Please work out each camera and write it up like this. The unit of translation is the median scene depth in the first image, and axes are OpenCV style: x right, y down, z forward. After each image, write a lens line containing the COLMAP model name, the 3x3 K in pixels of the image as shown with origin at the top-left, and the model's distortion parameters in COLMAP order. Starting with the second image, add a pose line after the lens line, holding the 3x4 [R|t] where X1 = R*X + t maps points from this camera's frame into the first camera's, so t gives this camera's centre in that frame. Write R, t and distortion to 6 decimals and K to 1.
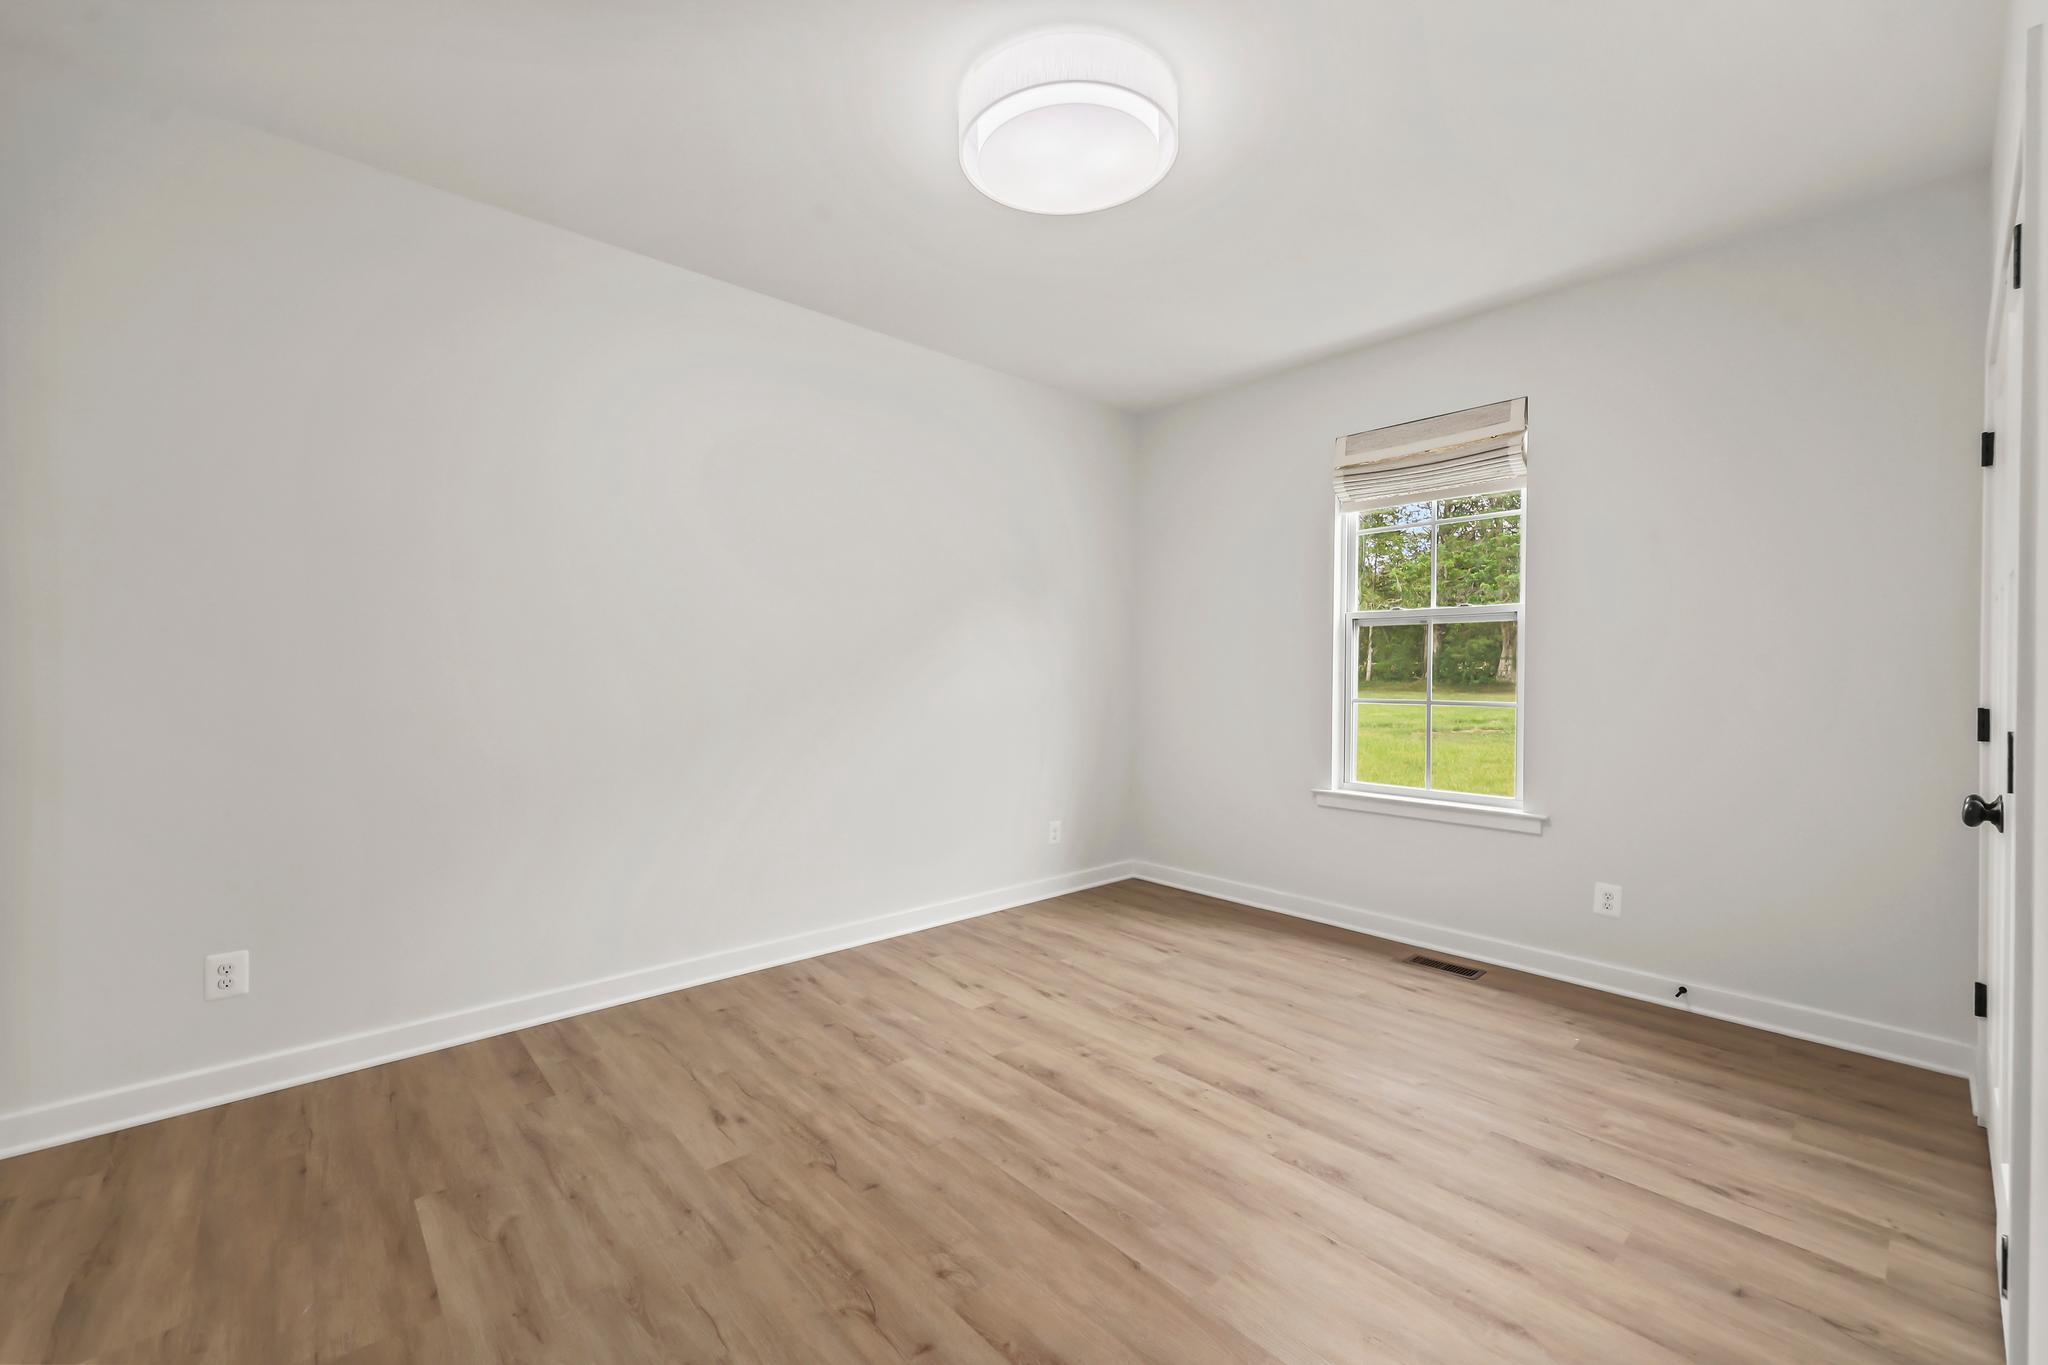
lens RADIAL K [[835.0, 0, 1024.4], [0, 835.0, 670.7], [0, 0, 1]] dist [-0.000168, 0.000606]
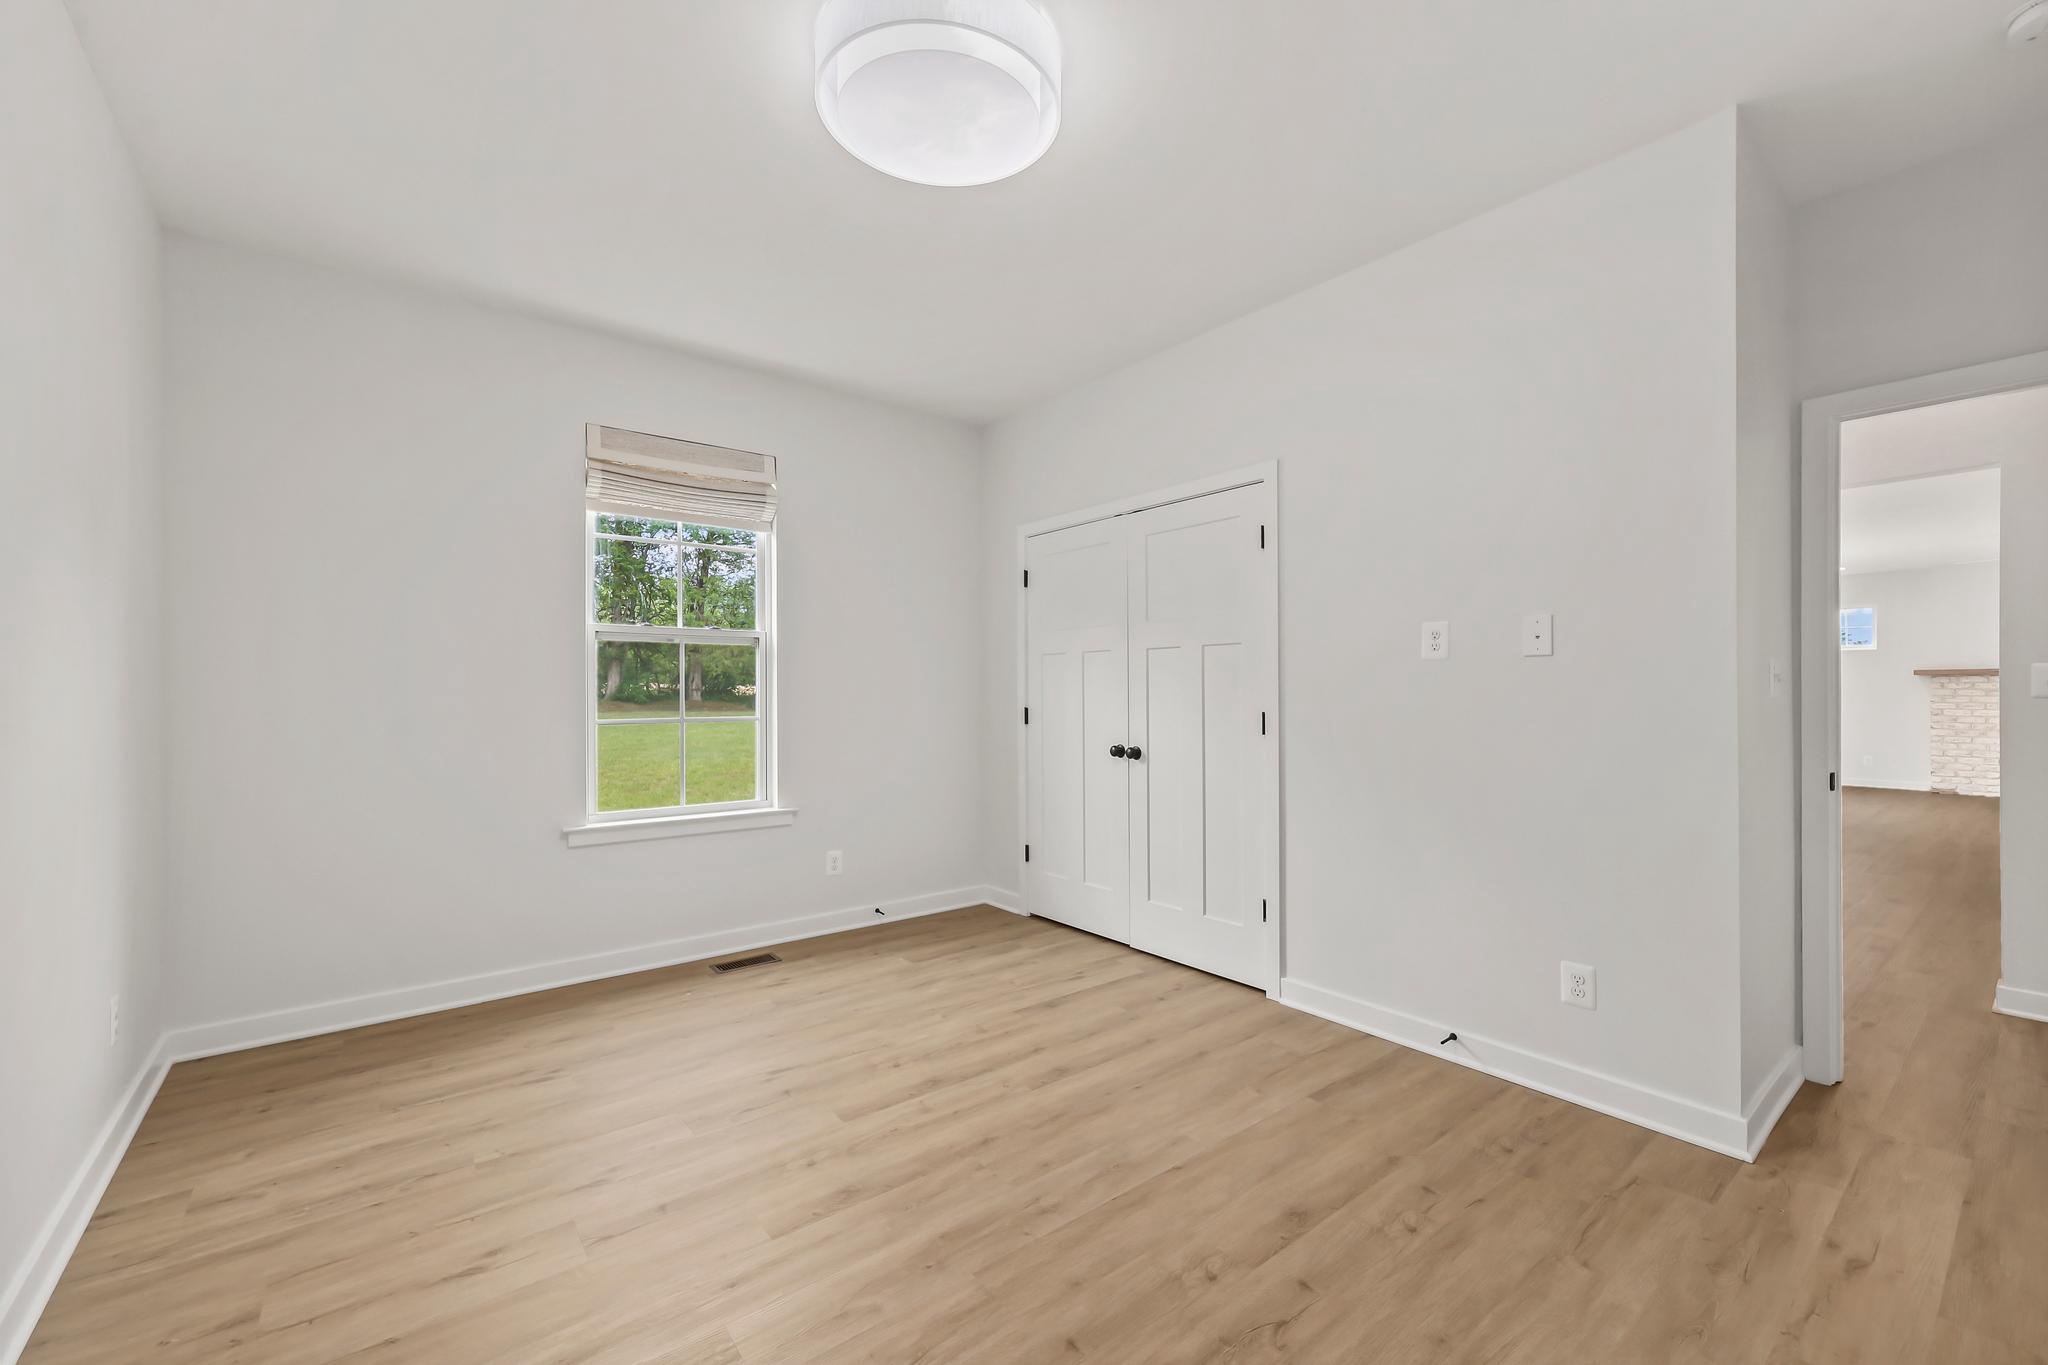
lens RADIAL K [[835.0, 0, 1032.4], [0, 835.0, 691.5], [0, 0, 1]] dist [-0.000168, 0.000606]
pose [[0.060237, -0.004124, 0.998176, -0.601171], [0.001780, 0.999990, 0.004024, -0.000677], [-0.998182, 0.001535, 0.060244, 0.614417]]
